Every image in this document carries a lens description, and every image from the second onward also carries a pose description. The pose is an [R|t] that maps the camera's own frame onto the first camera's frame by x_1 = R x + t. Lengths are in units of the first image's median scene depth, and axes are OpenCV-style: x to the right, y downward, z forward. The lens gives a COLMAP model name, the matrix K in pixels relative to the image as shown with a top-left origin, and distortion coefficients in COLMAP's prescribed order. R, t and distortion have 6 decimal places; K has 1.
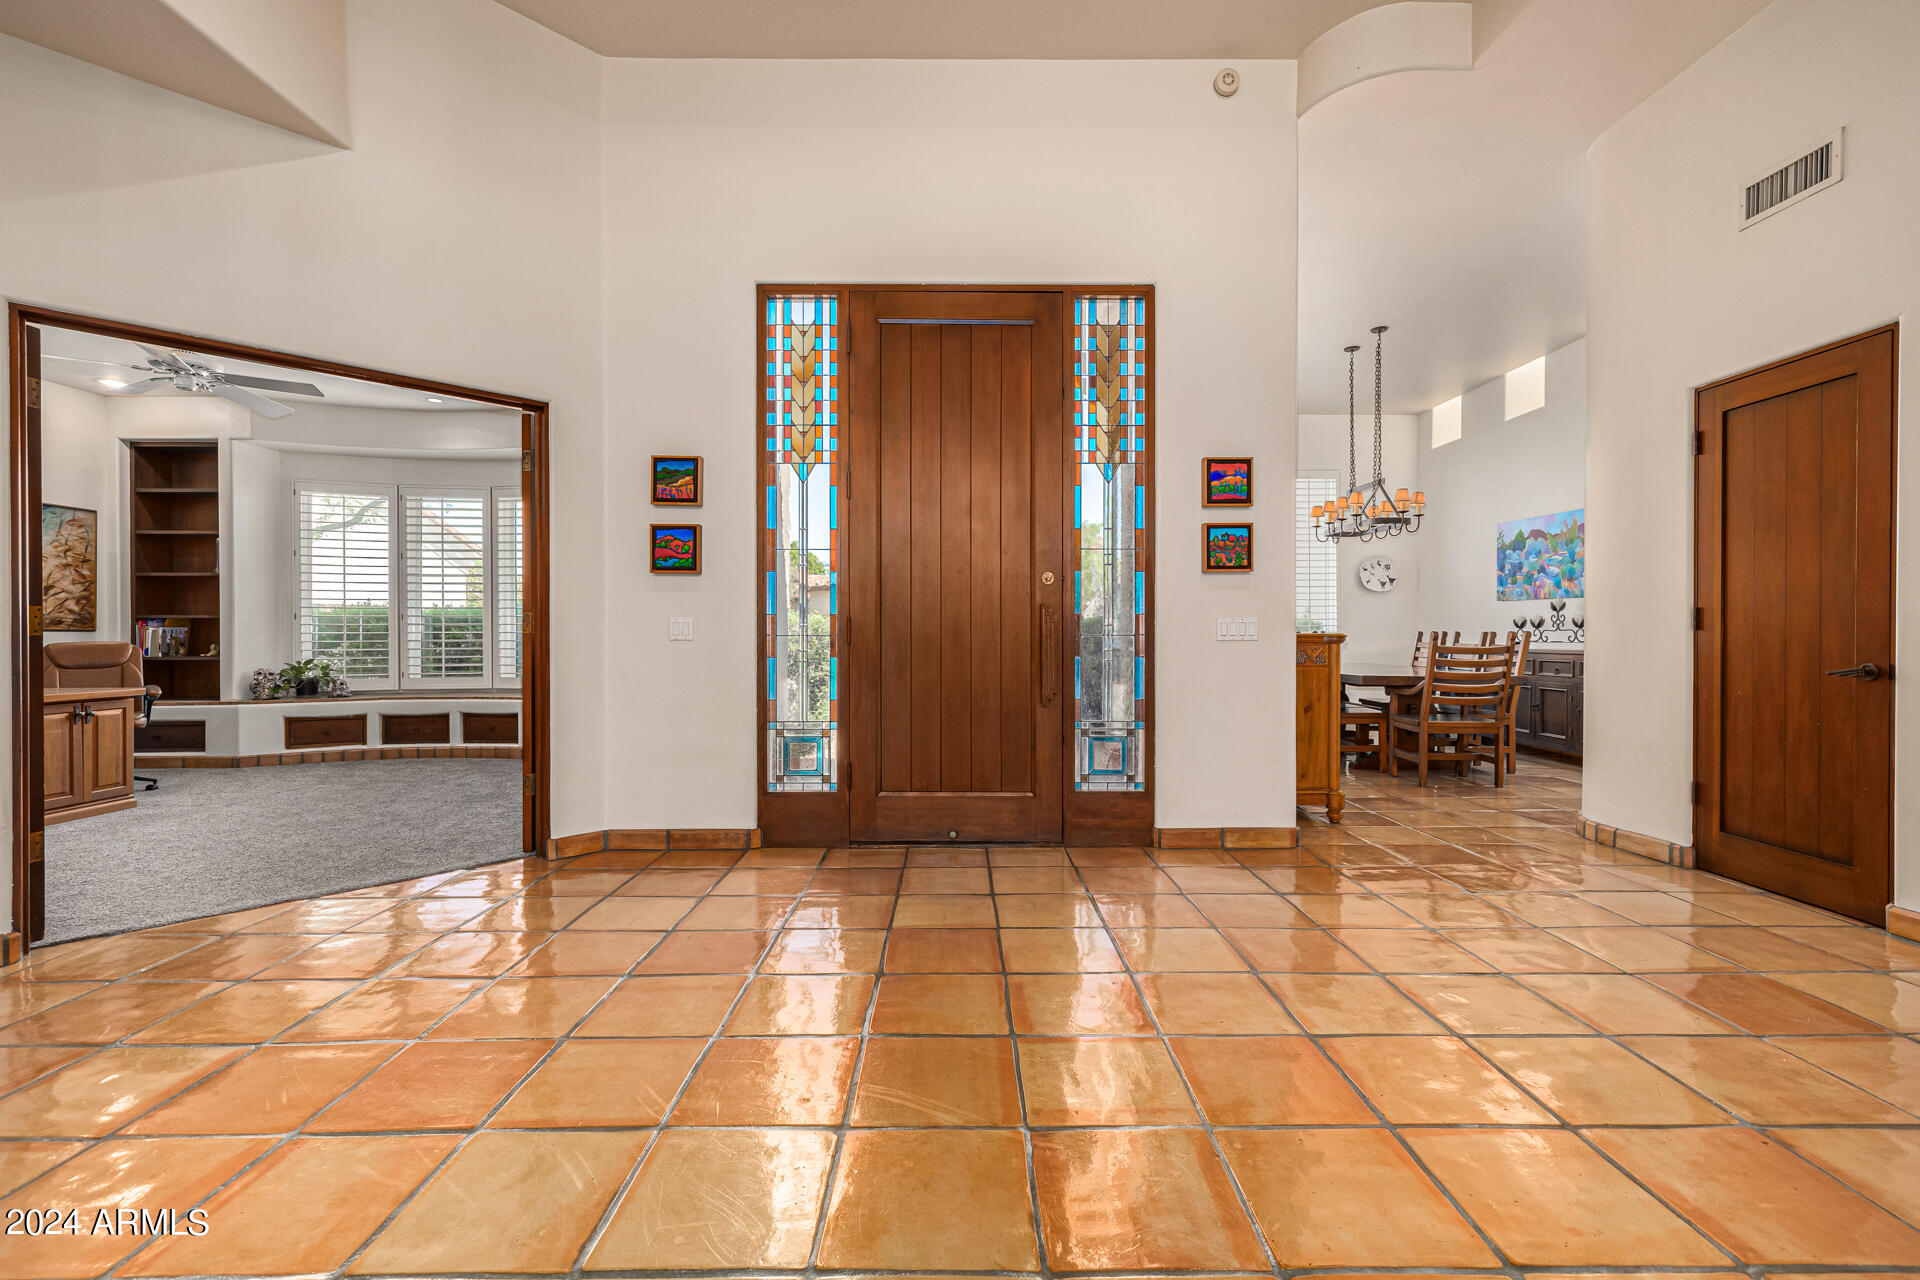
lens RADIAL K [[815.3, 0, 965.1], [0, 815.3, 637.2], [0, 0, 1]] dist [0.001296, 0.000296]
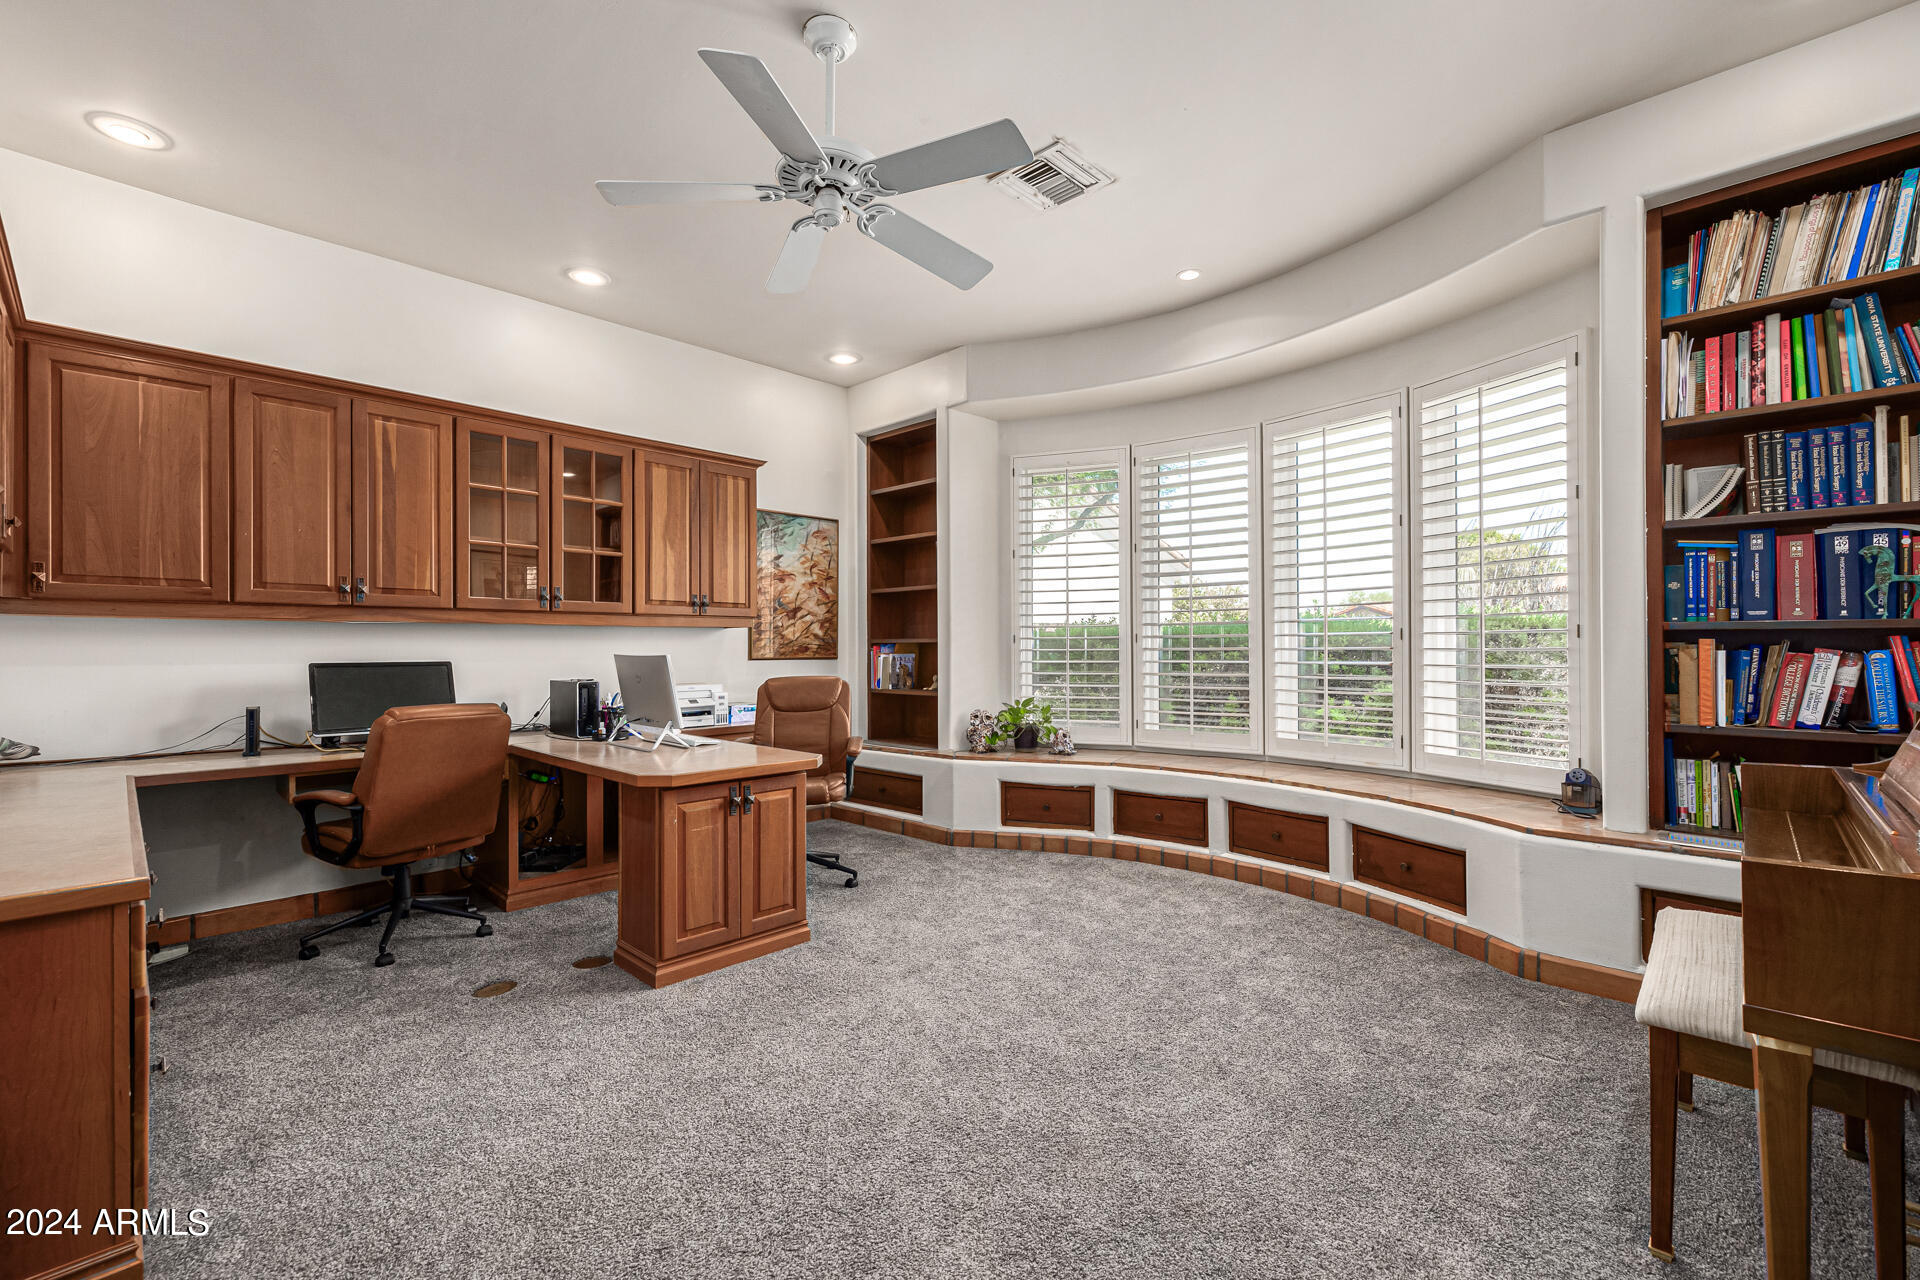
lens RADIAL K [[815.3, 0, 965.1], [0, 815.3, 637.2], [0, 0, 1]] dist [0.001296, 0.000296]
pose [[0.714830, -0.010579, -0.699218, -0.351841], [-0.001639, 0.999857, -0.016803, -0.015477], [0.699296, 0.013157, 0.714711, 0.461609]]
